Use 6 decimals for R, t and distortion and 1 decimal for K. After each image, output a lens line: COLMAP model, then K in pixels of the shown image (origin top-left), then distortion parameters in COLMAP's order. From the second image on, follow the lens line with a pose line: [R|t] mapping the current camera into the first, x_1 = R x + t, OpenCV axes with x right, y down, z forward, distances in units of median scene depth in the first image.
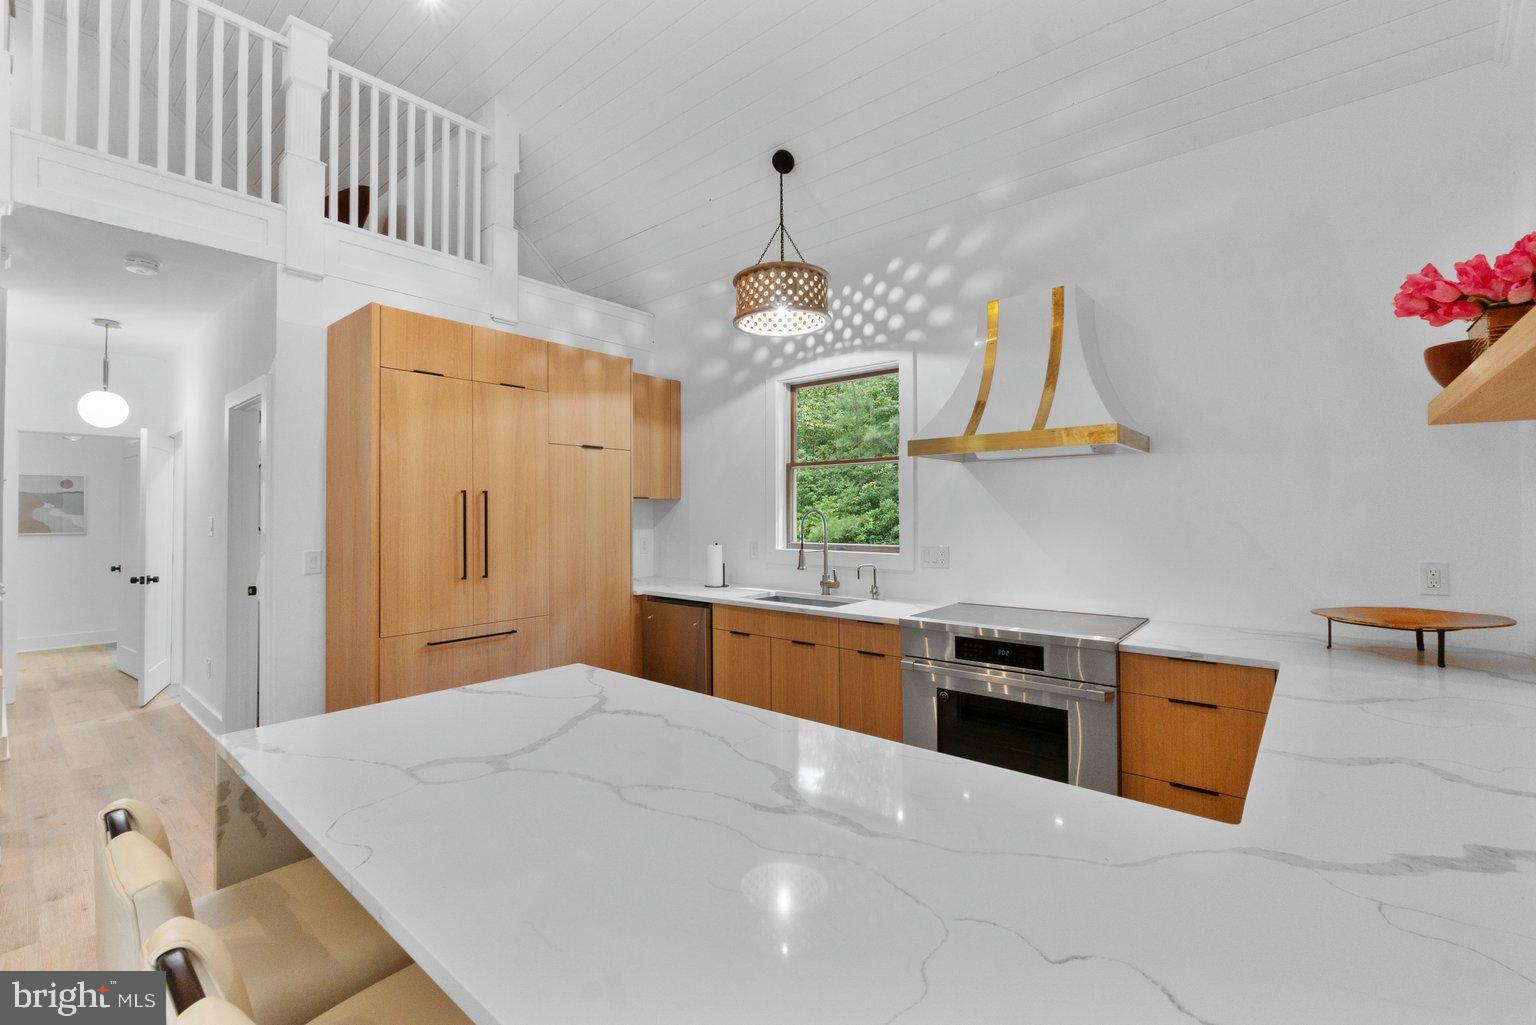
lens RADIAL K [[666.3, 0, 764.8], [0, 666.3, 509.8], [0, 0, 1]] dist [-0.004489, -0.000466]
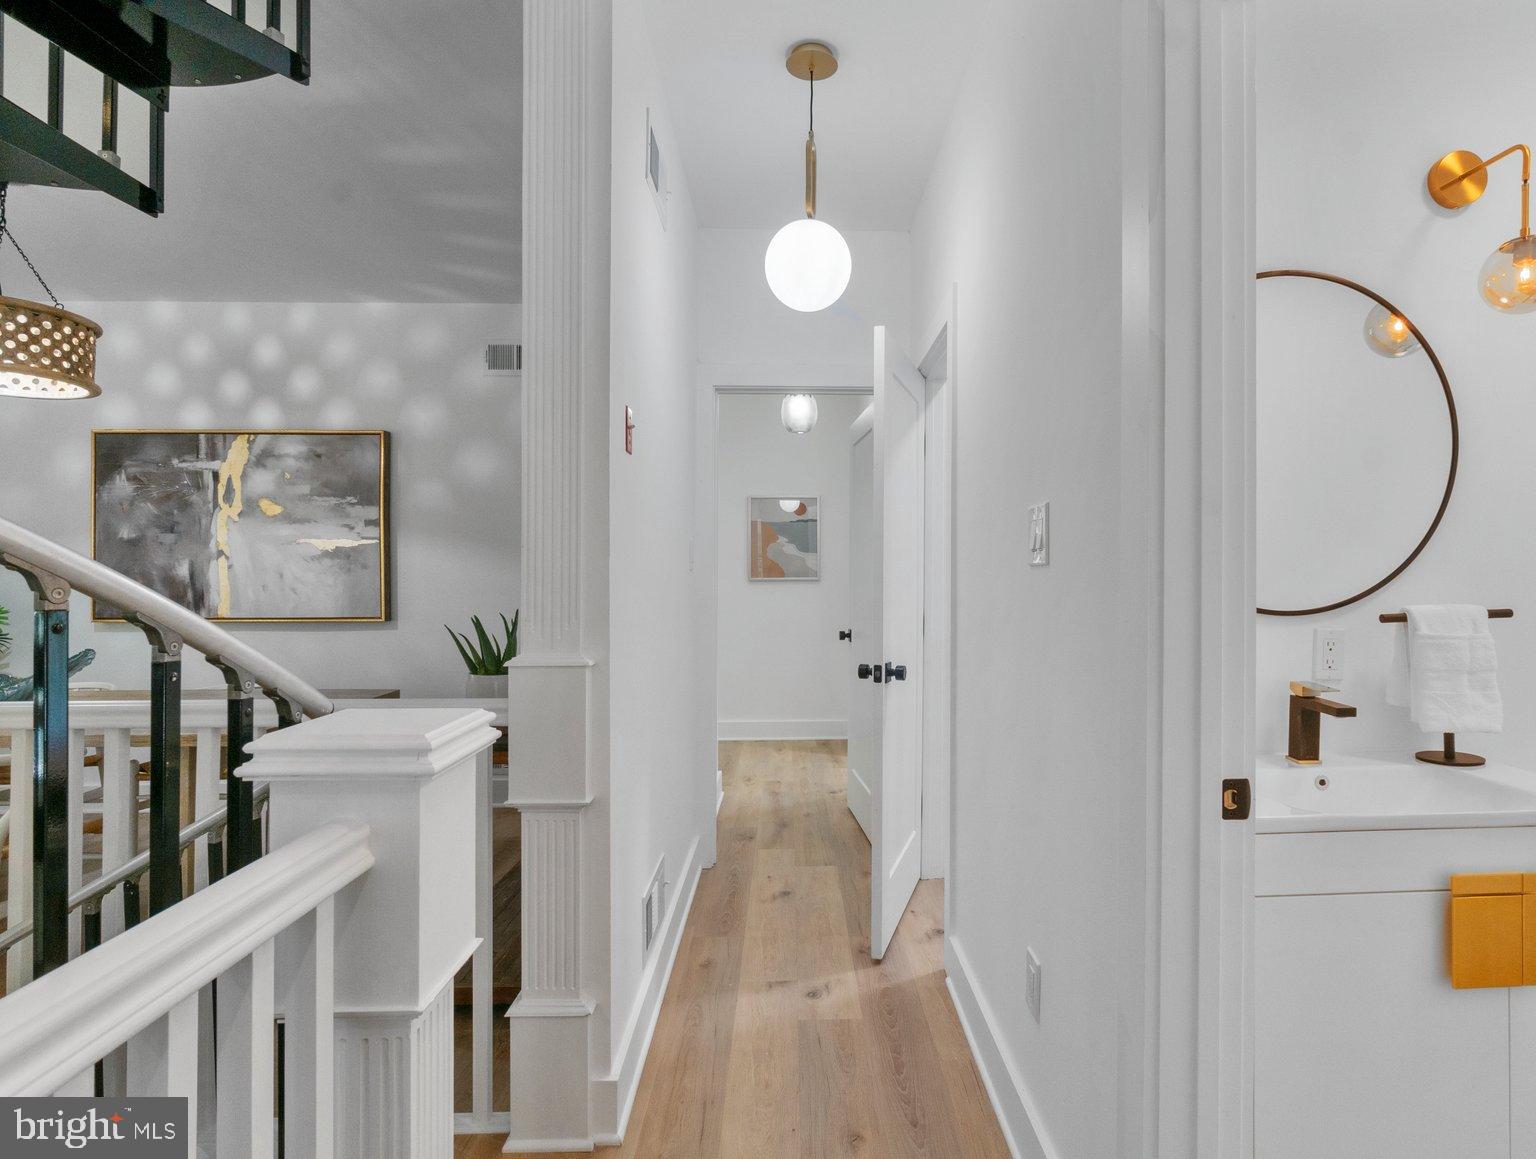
lens RADIAL K [[877.2, 0, 771.4], [0, 877.2, 580.2], [0, 0, 1]] dist [-0.004931, 0.000532]
pose [[0.639082, 0.008580, -0.769091, -0.532172], [0.004918, 0.999872, 0.015241, 0.034915], [0.769123, -0.013523, 0.638958, 0.570033]]
